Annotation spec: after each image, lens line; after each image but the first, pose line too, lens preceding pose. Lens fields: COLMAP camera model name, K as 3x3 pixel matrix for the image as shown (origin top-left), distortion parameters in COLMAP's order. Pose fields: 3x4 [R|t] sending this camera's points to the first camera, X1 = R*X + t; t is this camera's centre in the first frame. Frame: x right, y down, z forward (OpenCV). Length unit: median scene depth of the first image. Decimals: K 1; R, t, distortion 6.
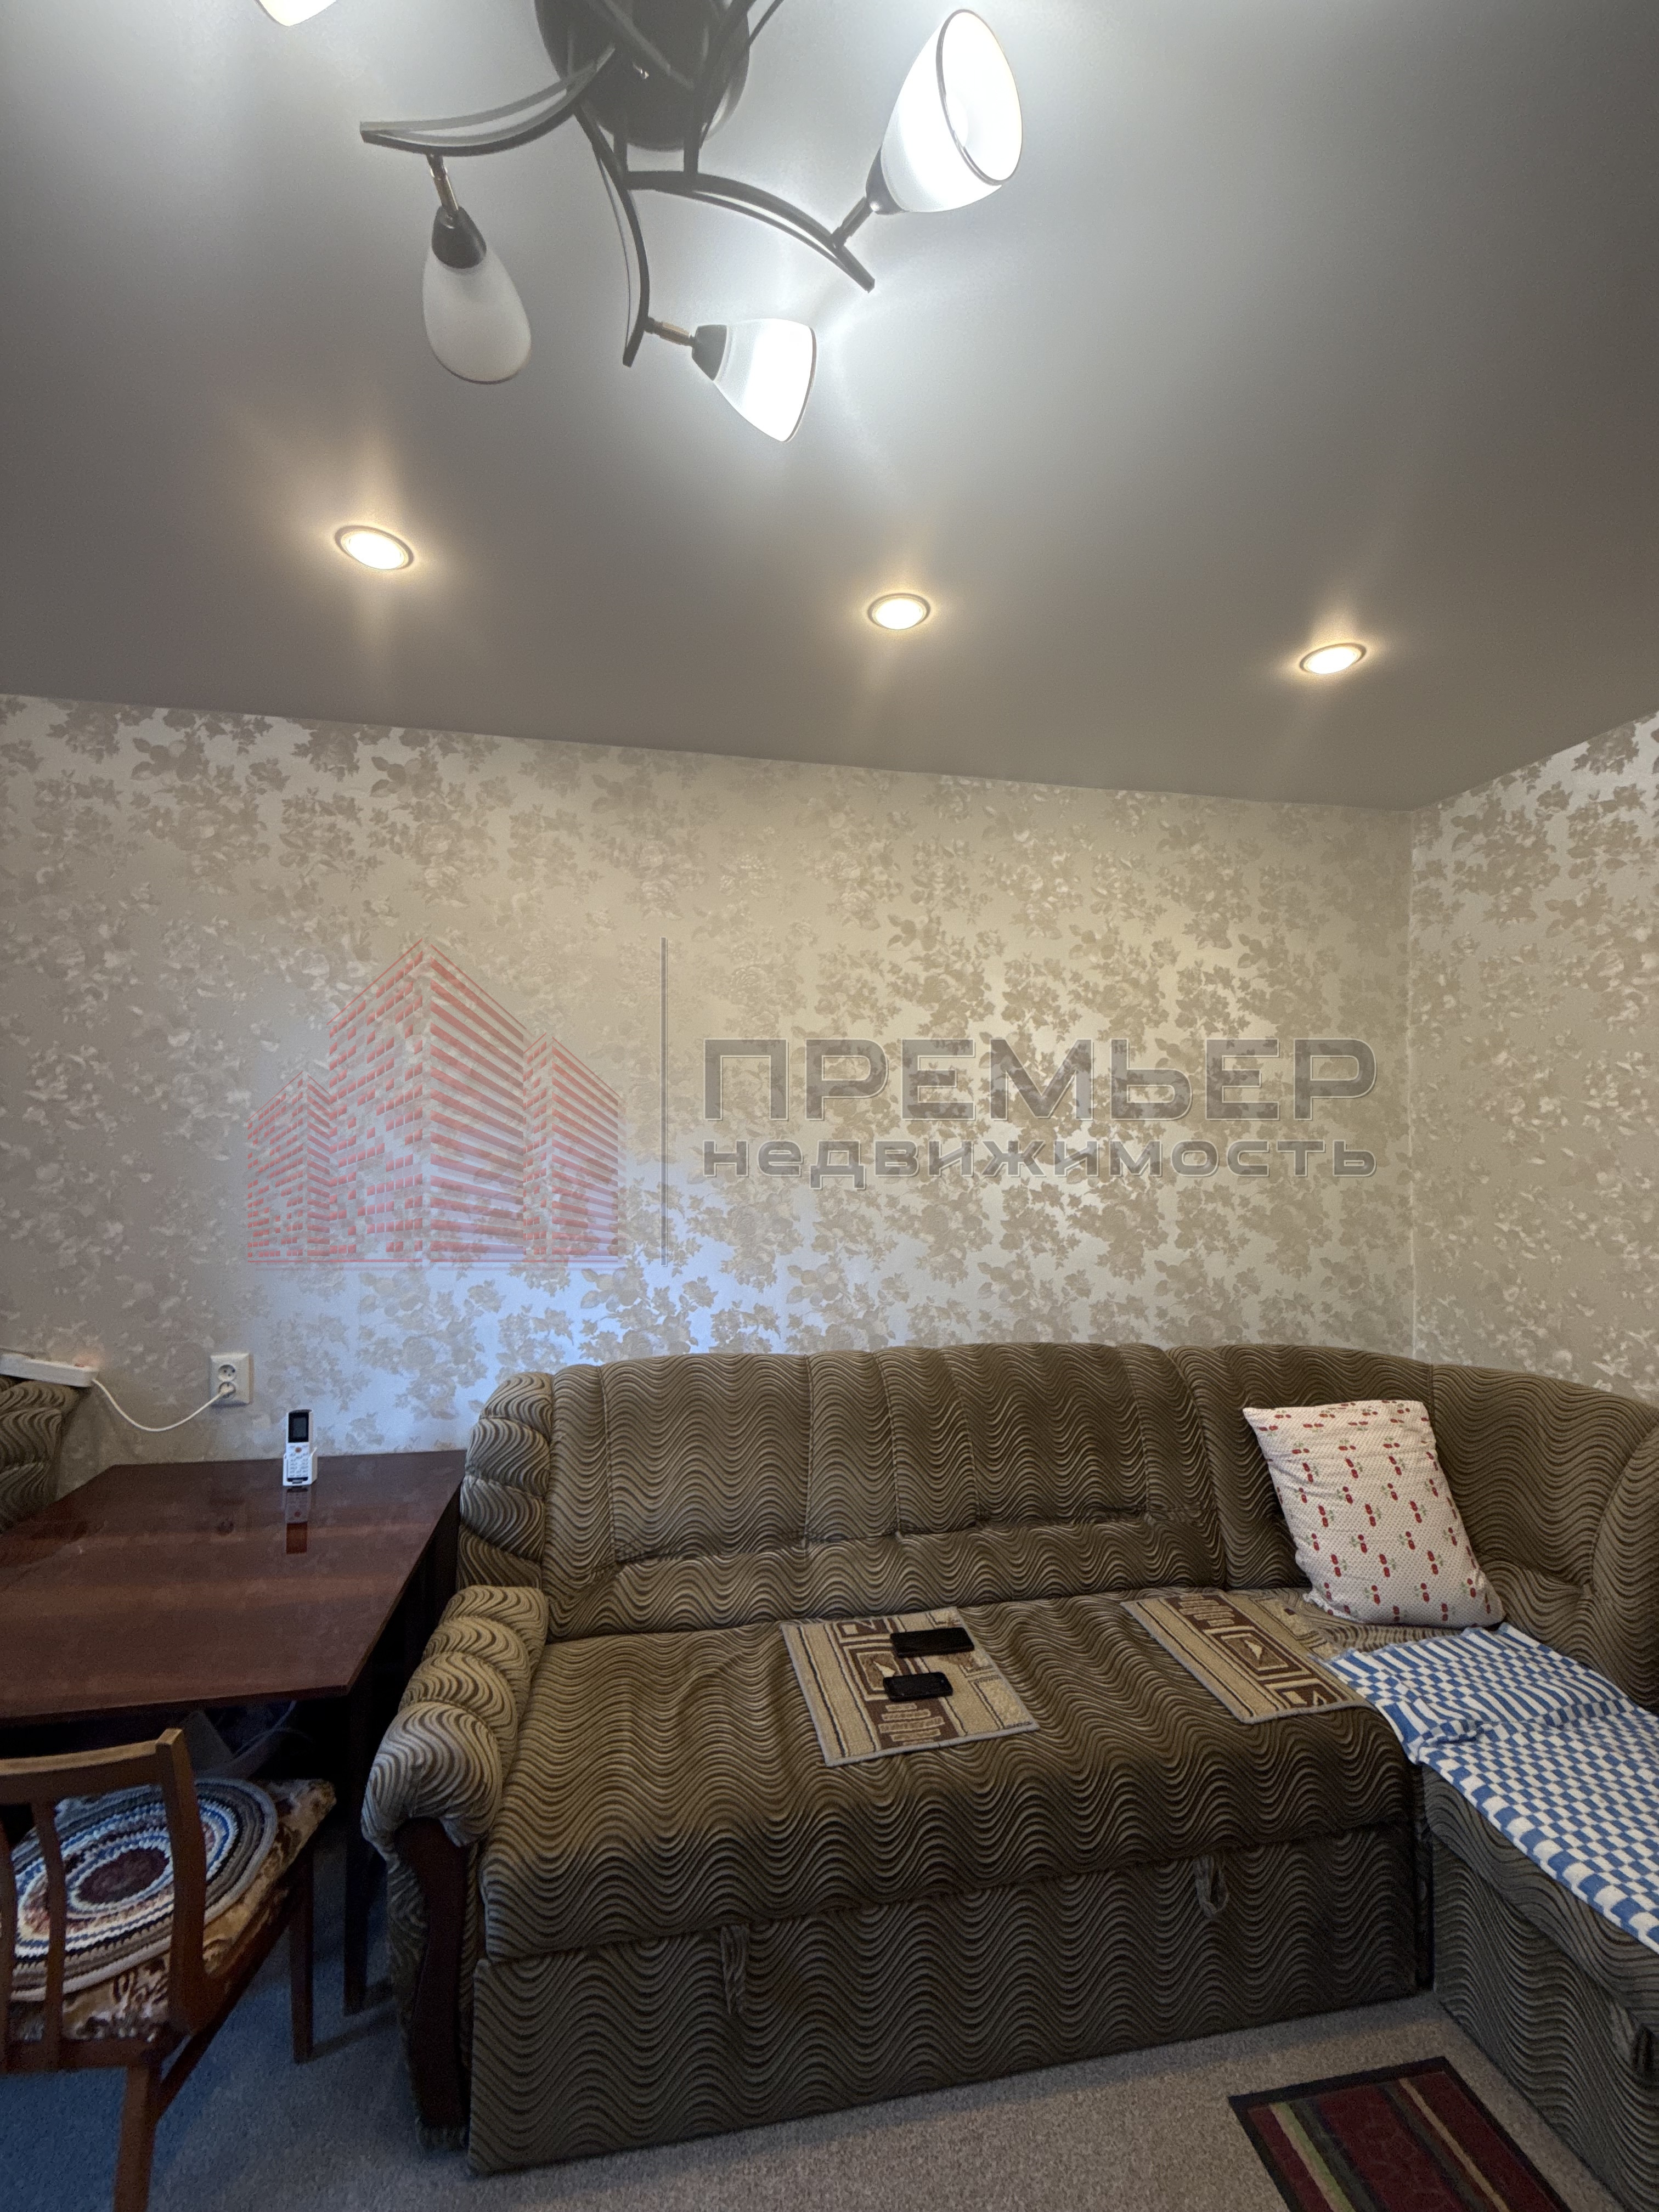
lens RADIAL K [[890.0, 0, 829.5], [0, 890.0, 1106.0], [0, 0, 1]] dist [0.002210, -0.000002]
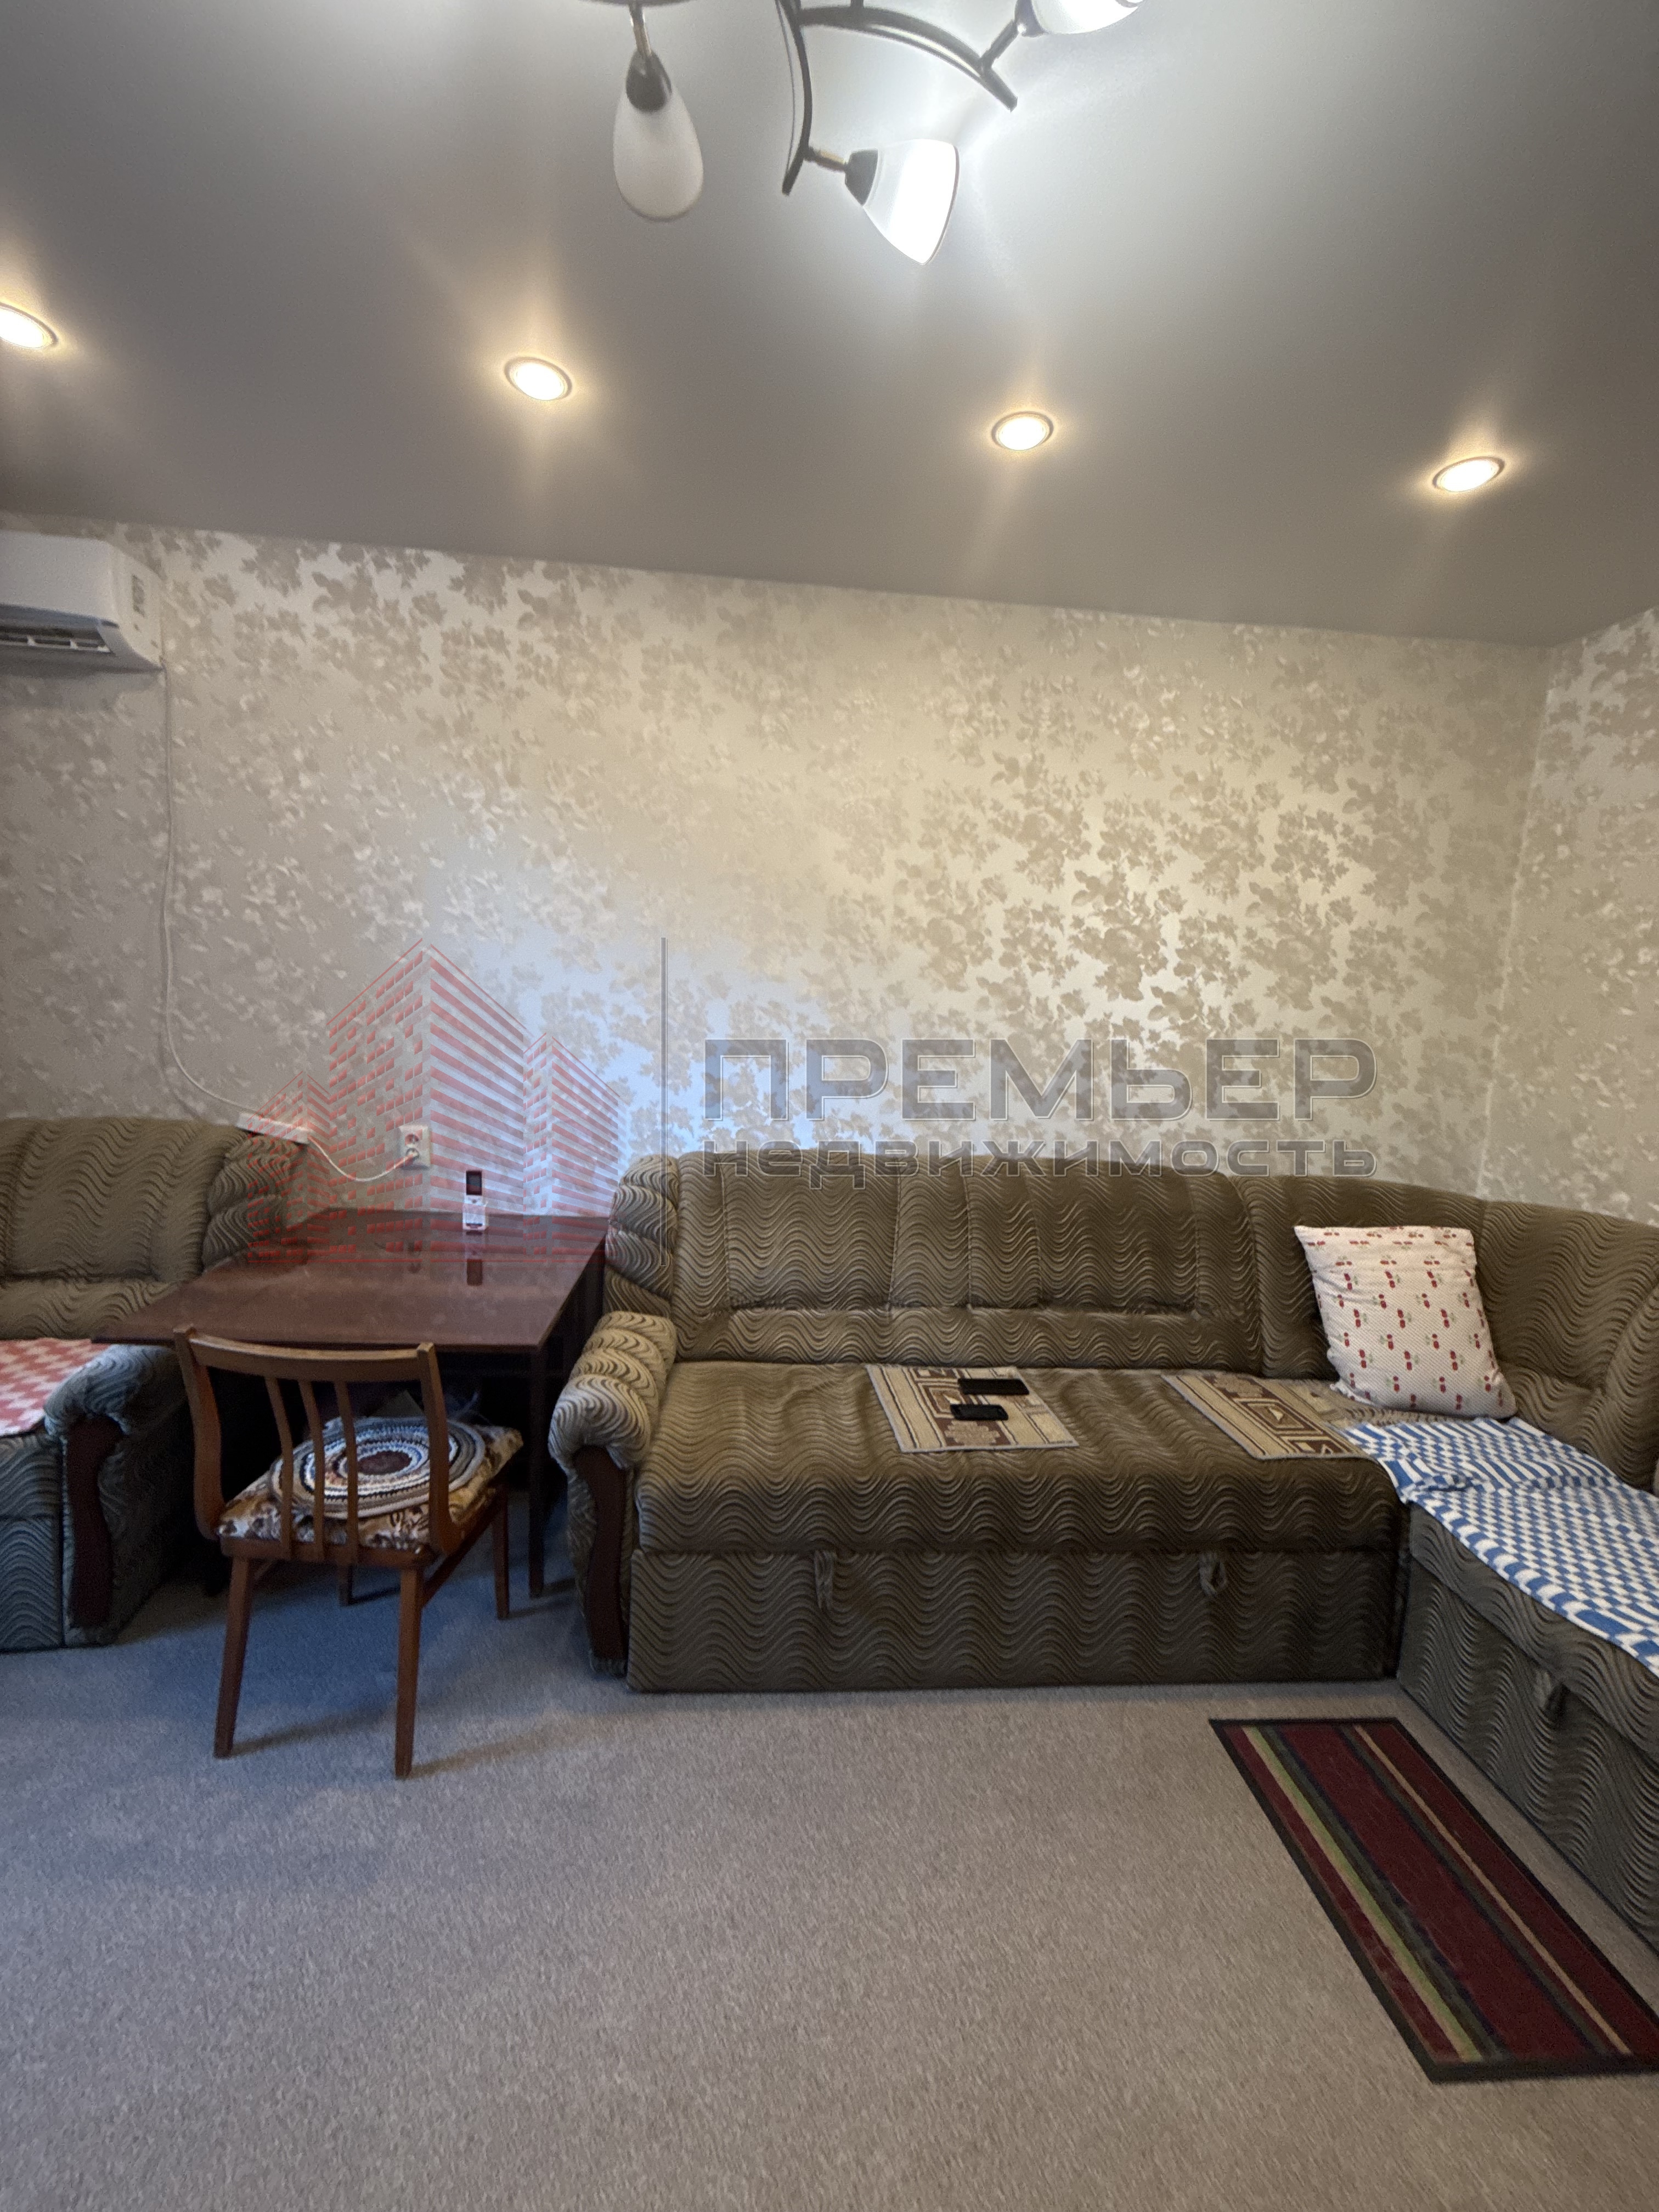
lens RADIAL K [[890.0, 0, 829.5], [0, 890.0, 1106.0], [0, 0, 1]] dist [0.002210, -0.000002]
pose [[0.994314, 0.049040, -0.094523, -0.006894], [-0.035359, 0.989331, 0.141328, 0.066733], [0.100446, -0.137182, 0.985440, -0.123584]]
